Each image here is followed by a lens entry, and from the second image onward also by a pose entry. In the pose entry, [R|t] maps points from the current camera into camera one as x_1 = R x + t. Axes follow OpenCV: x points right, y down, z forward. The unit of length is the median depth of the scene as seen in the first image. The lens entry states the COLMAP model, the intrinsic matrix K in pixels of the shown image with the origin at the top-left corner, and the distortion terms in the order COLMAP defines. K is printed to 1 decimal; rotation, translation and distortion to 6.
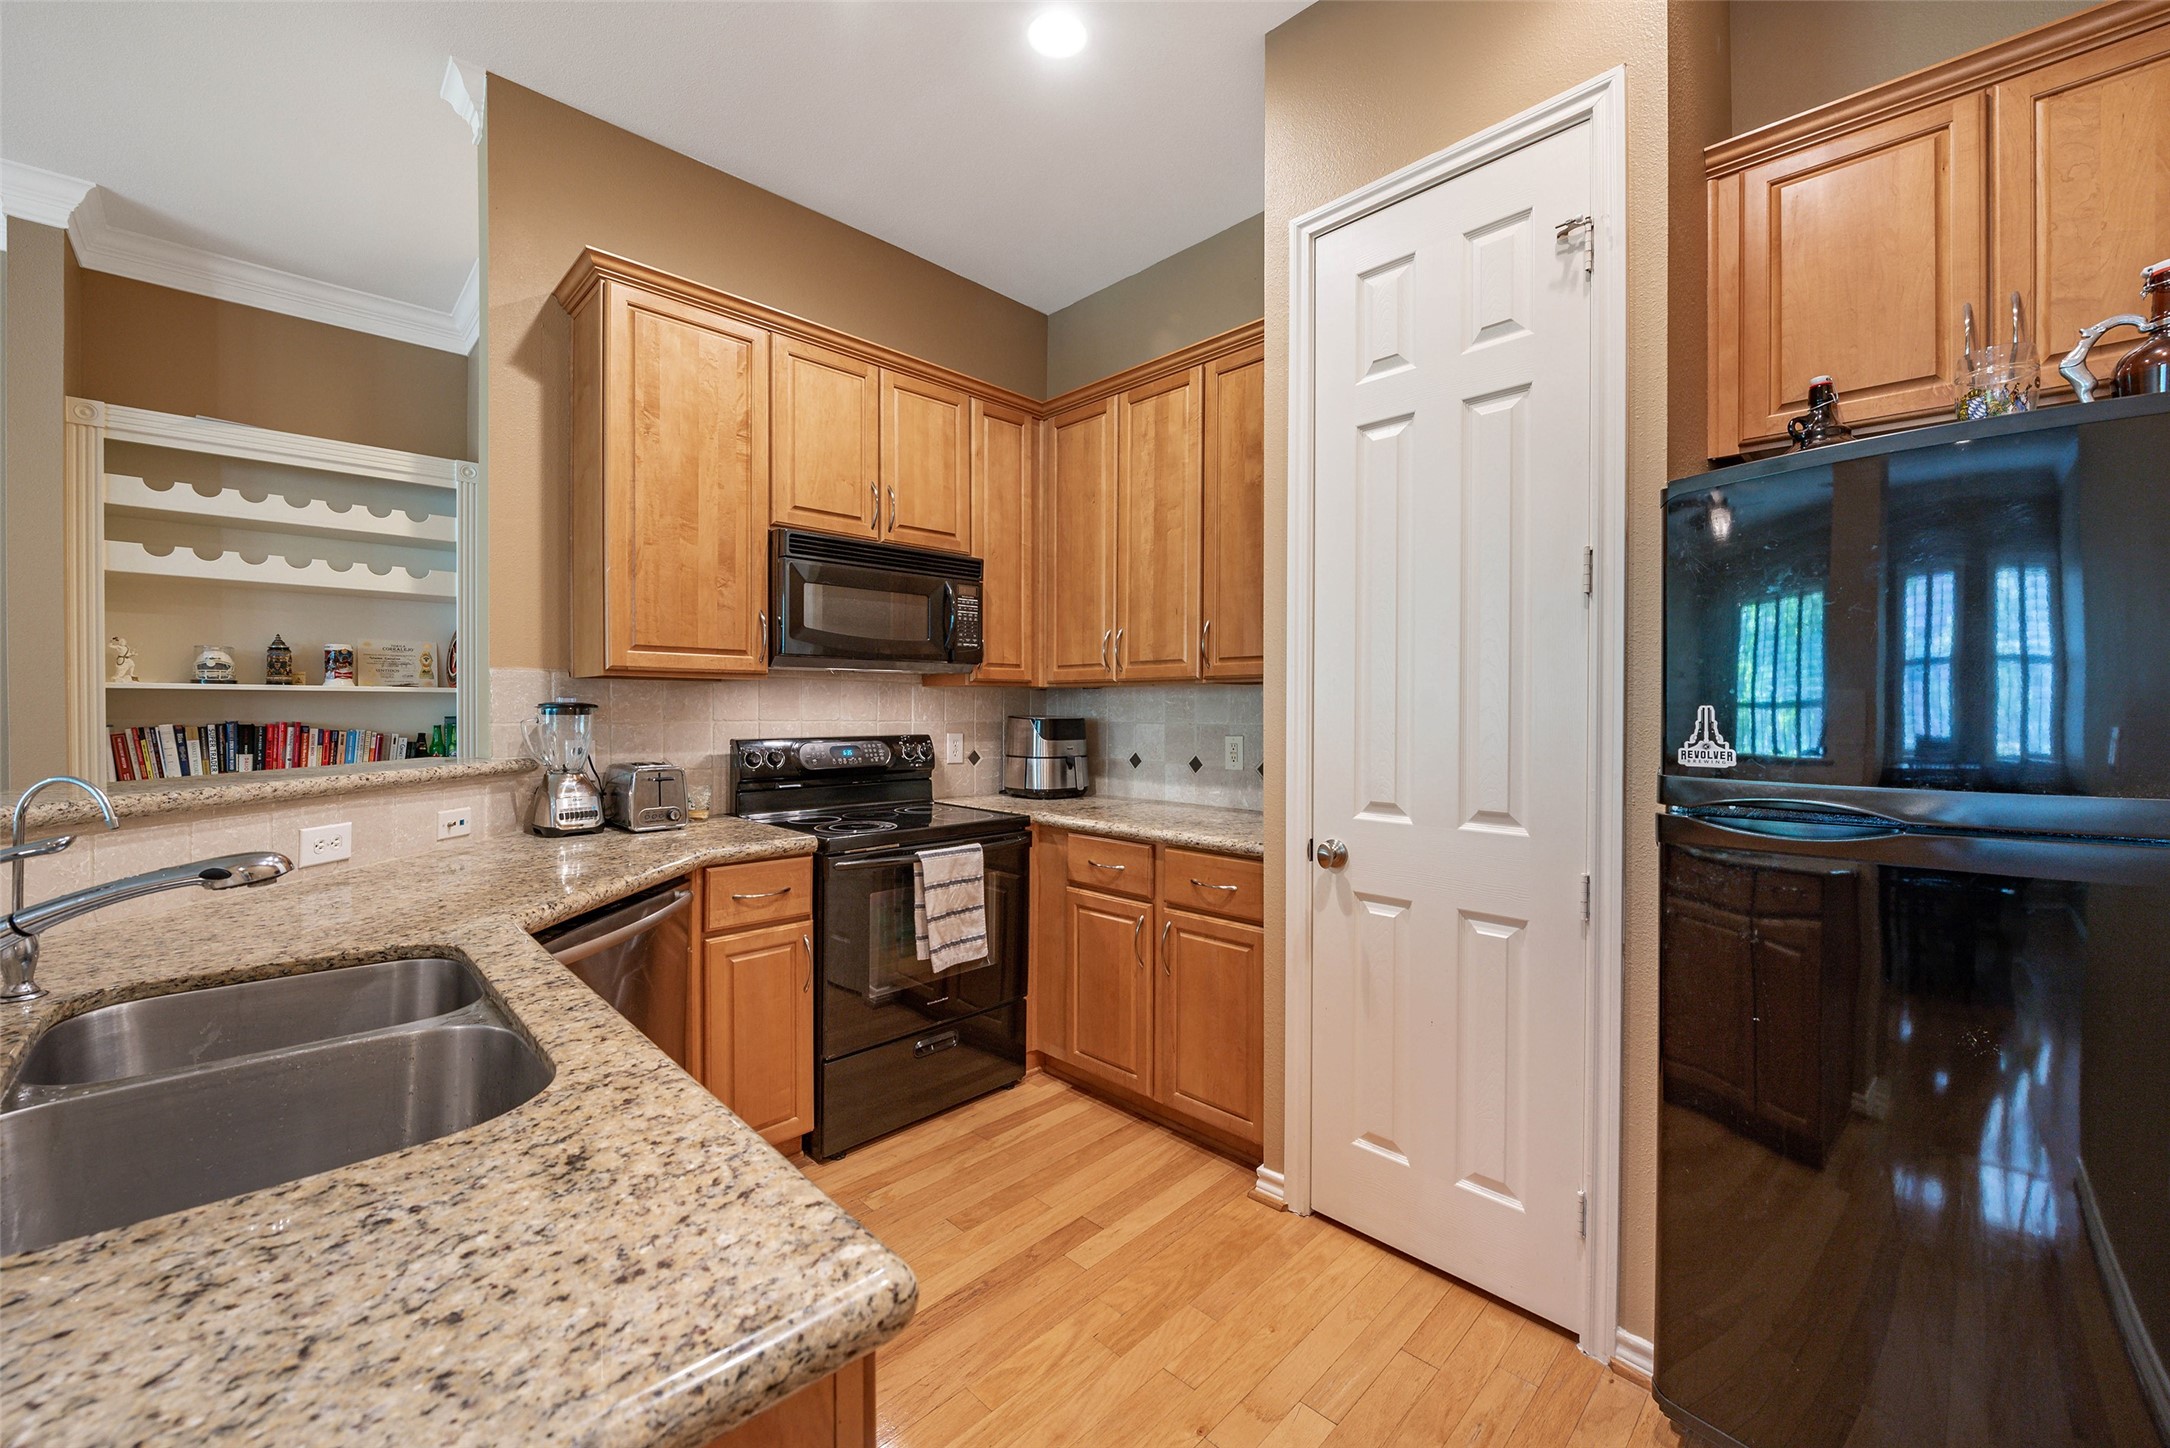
lens RADIAL K [[847.4, 0, 1087.9], [0, 847.4, 726.3], [0, 0, 1]] dist [-0.013549, -0.004373]
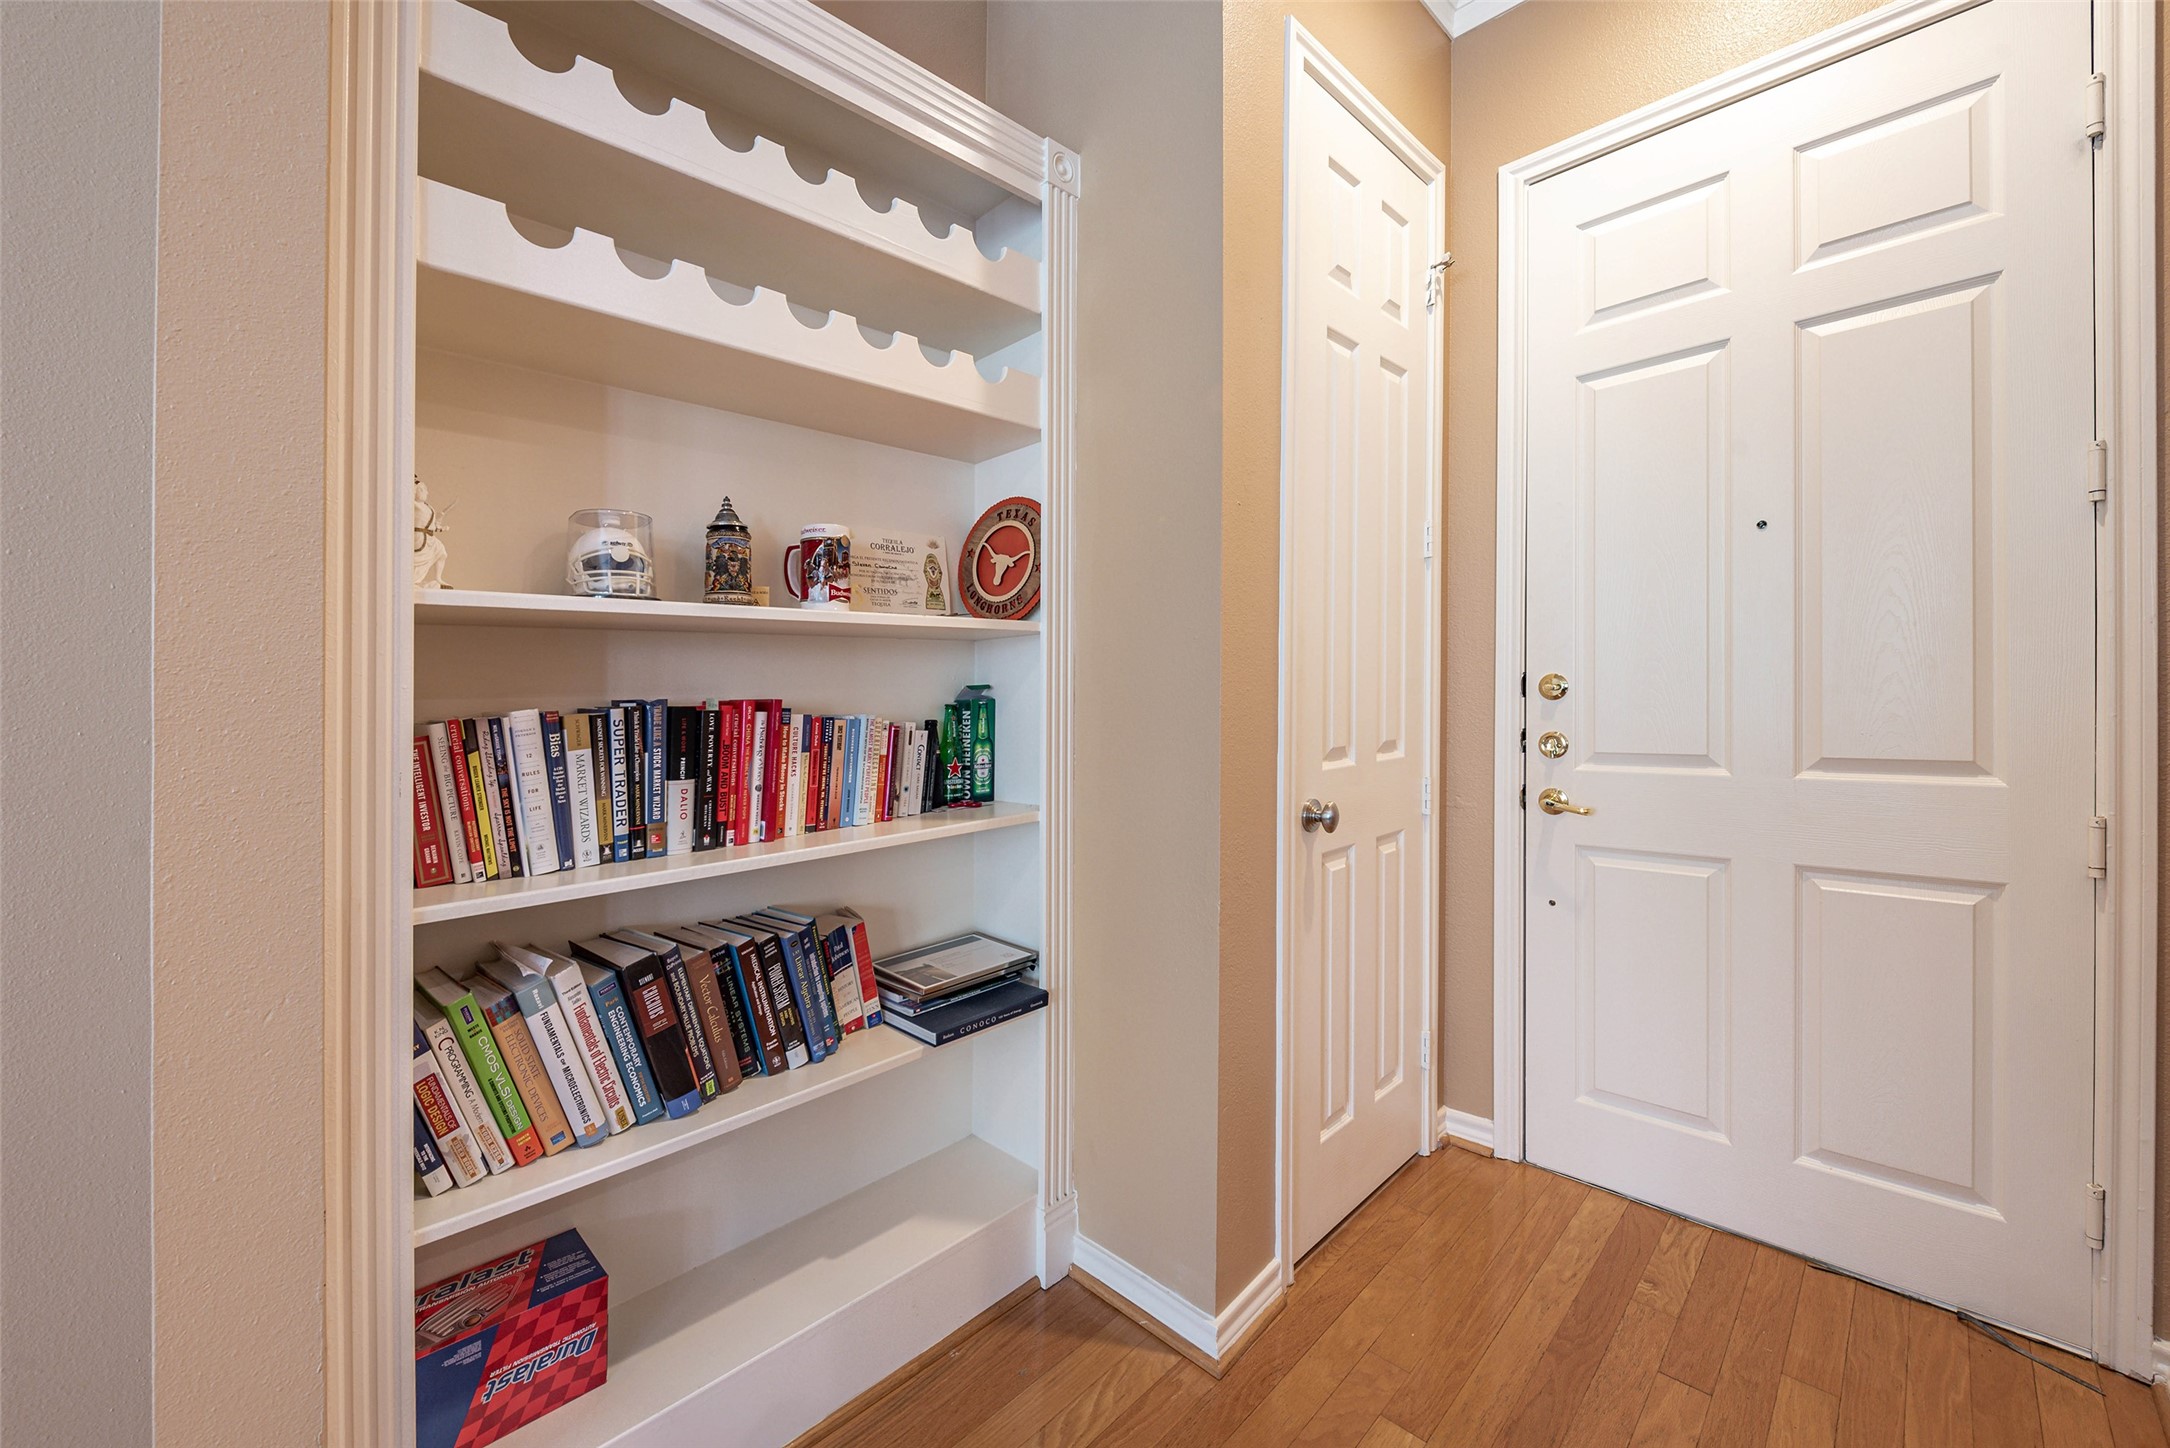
lens RADIAL K [[880.3, 0, 1035.8], [0, 880.3, 718.5], [0, 0, 1]] dist [-0.011169, 0.000268]
pose [[0.999488, -0.026638, -0.017701, -0.890763], [0.026835, 0.999580, 0.010978, 0.003384], [0.017401, -0.011447, 0.999783, 0.607502]]
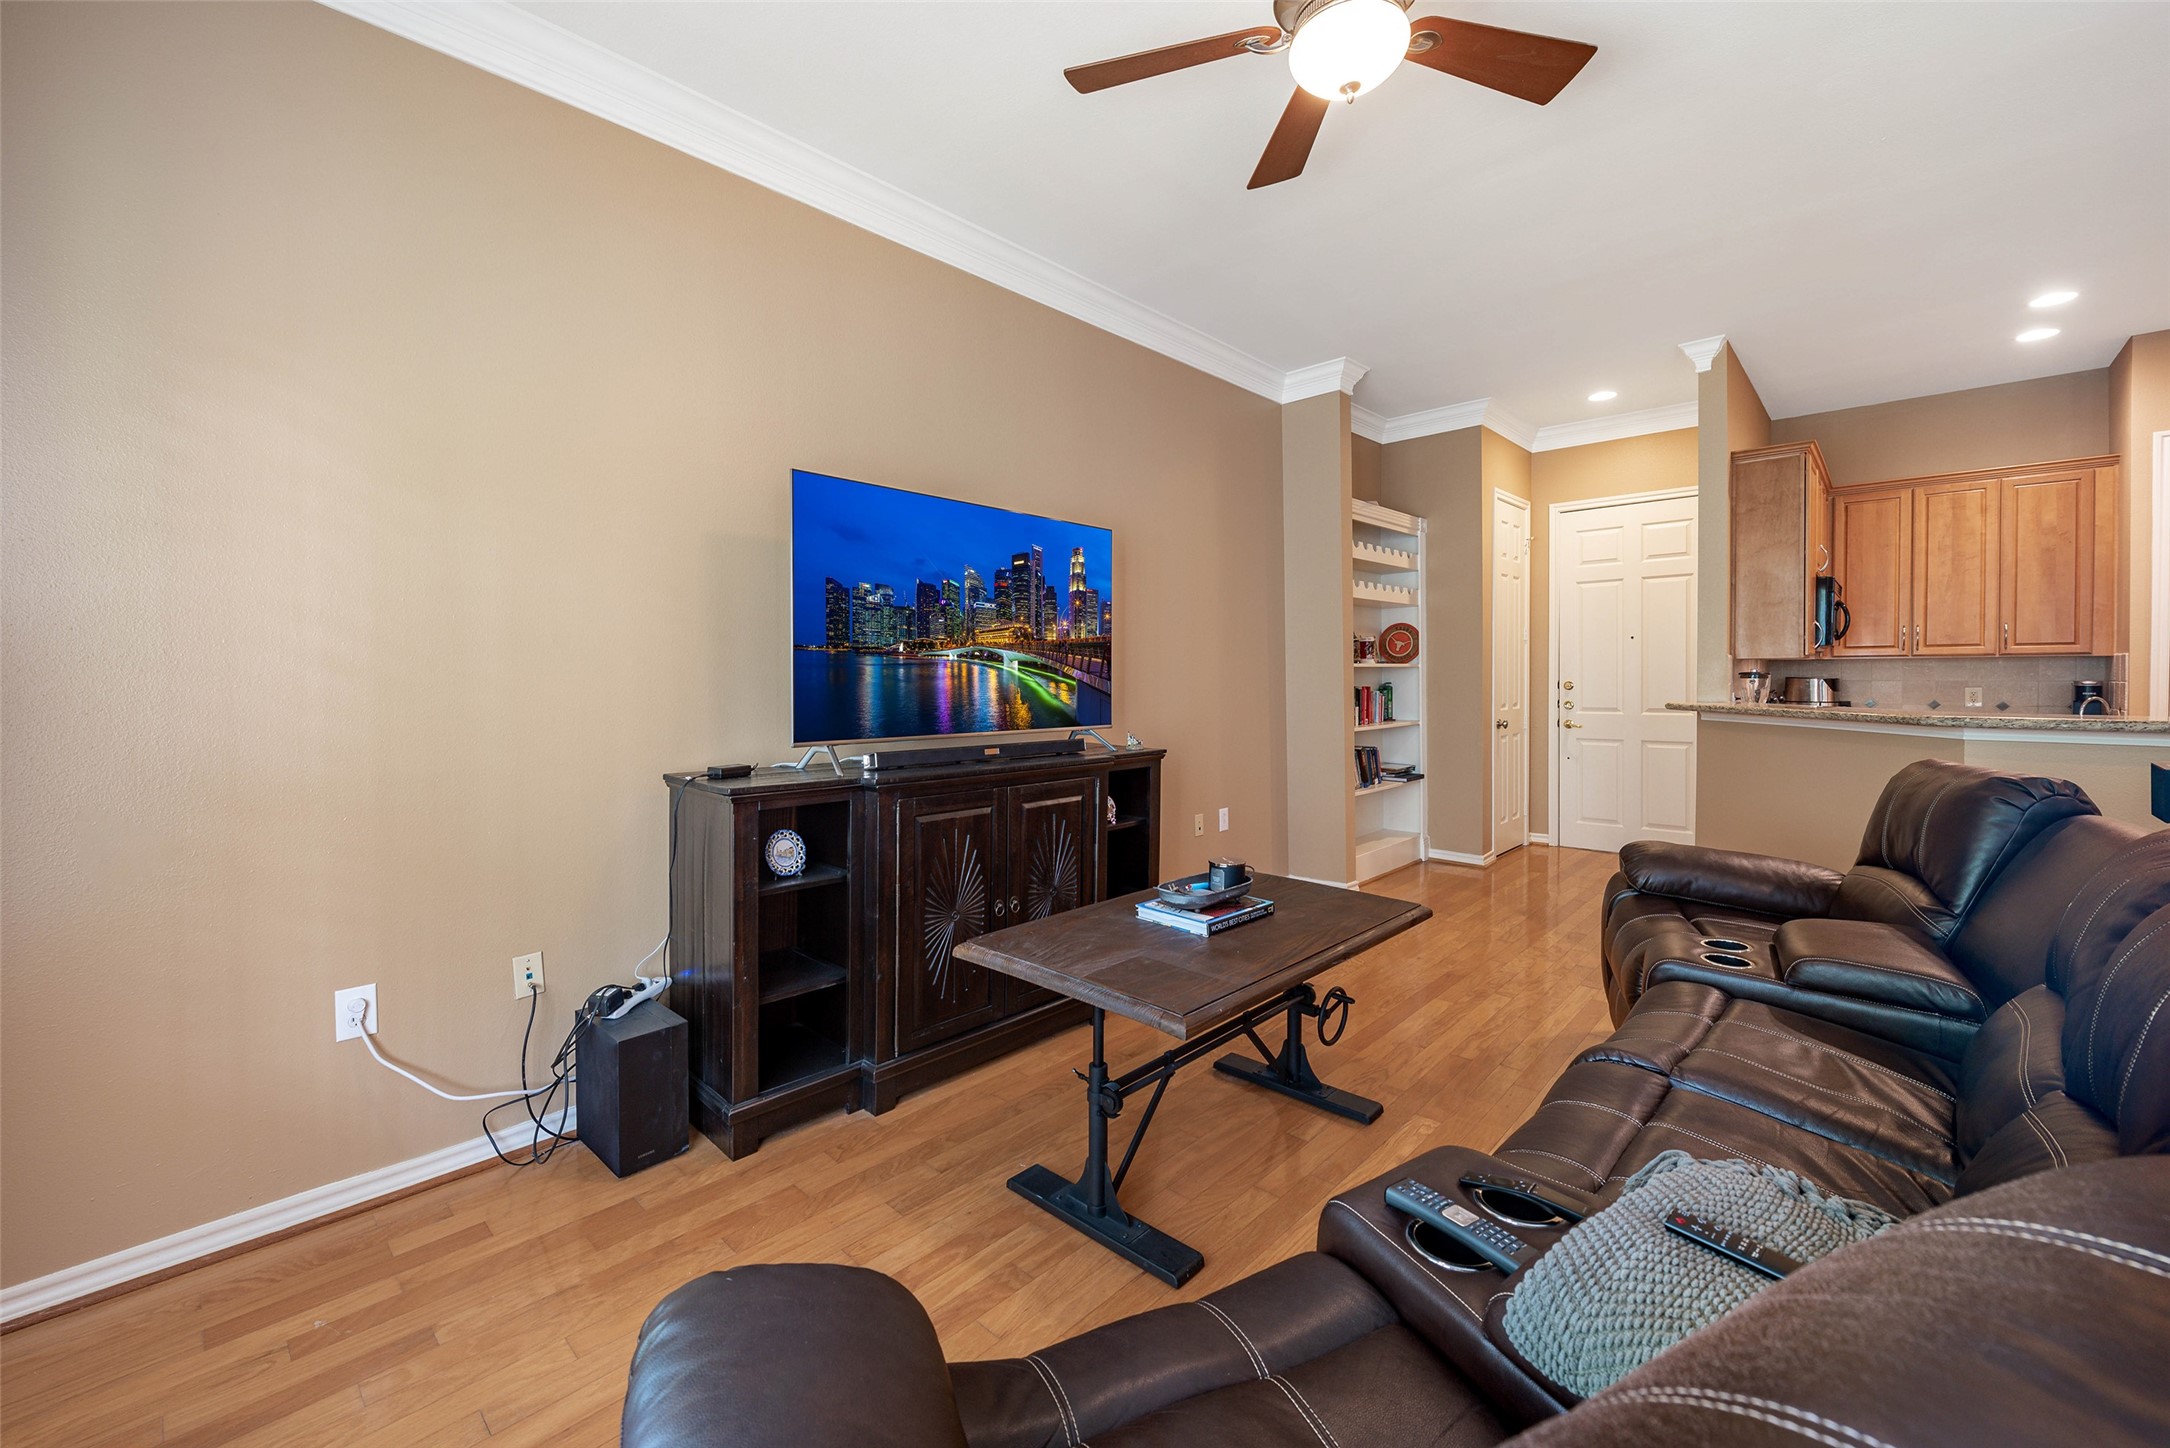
lens RADIAL K [[881.8, 0, 1087.5], [0, 881.8, 696.7], [0, 0, 1]] dist [0.000085, -0.004502]
pose [[0.999269, -0.014681, 0.035298, -1.696445], [0.014442, 0.999871, 0.007019, -0.007866], [-0.035397, -0.006504, 0.999352, -0.720128]]
